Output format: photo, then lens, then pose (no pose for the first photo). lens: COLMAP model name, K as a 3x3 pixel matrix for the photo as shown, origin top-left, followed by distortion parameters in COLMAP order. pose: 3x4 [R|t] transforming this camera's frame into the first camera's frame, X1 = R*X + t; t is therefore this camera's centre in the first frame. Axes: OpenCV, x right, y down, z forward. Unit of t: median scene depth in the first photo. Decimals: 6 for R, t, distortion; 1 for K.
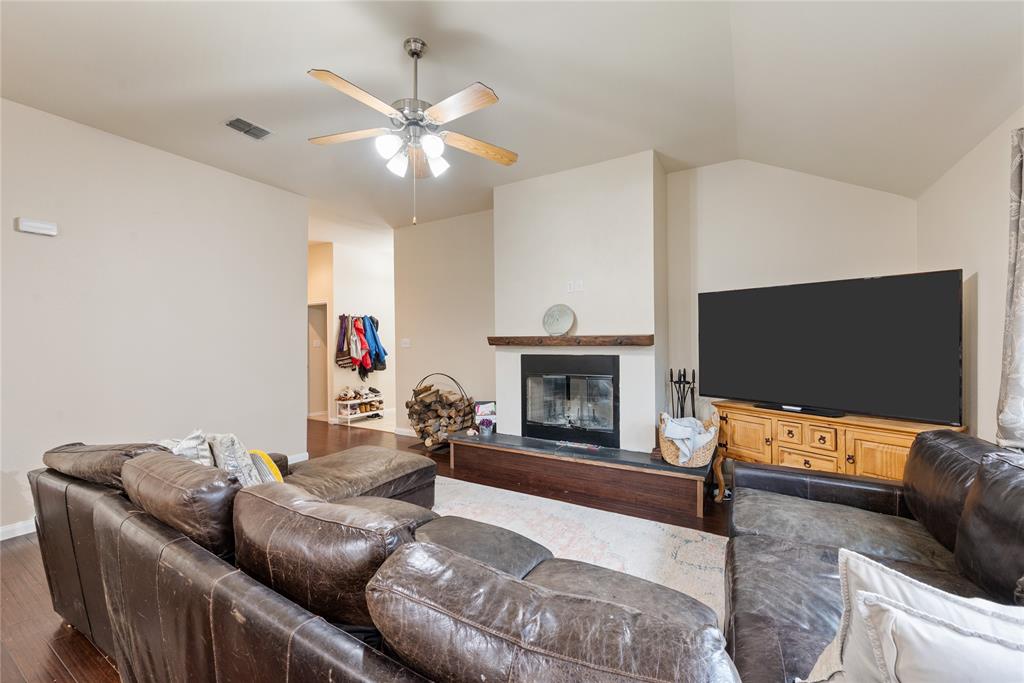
lens RADIAL K [[408.4, 0, 511.7], [0, 408.4, 337.2], [0, 0, 1]] dist [-0.003294, -0.000124]
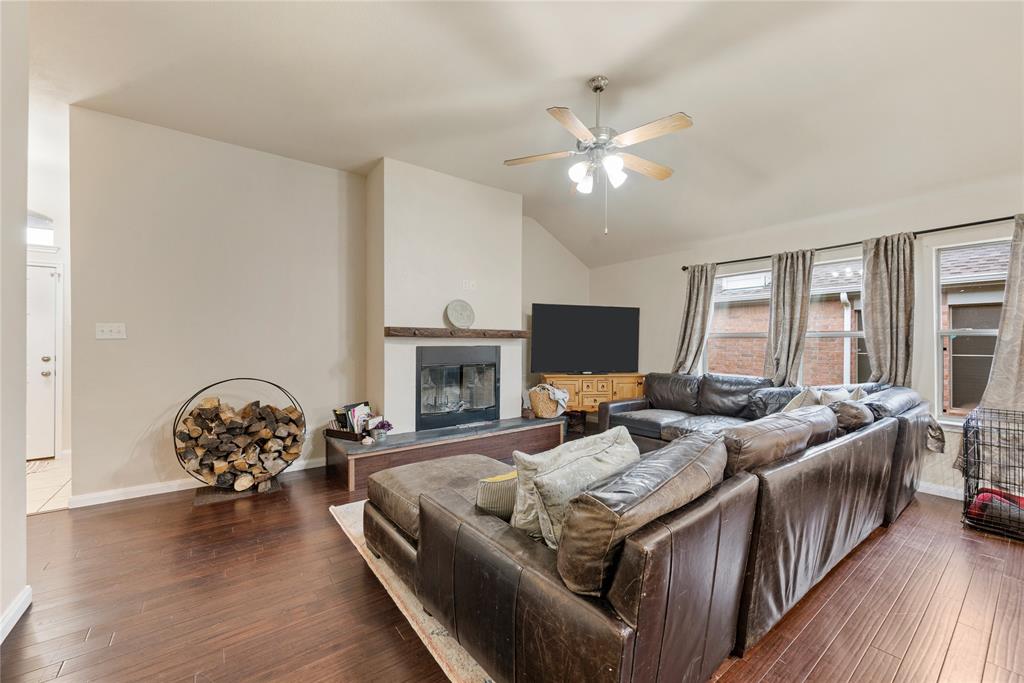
lens RADIAL K [[408.4, 0, 513.5], [0, 408.4, 343.3], [0, 0, 1]] dist [-0.003294, -0.000124]
pose [[0.370861, 0.003434, 0.928682, -0.811314], [-0.016642, 0.999857, 0.002949, 0.029287], [-0.928539, -0.016549, 0.370865, 0.444120]]
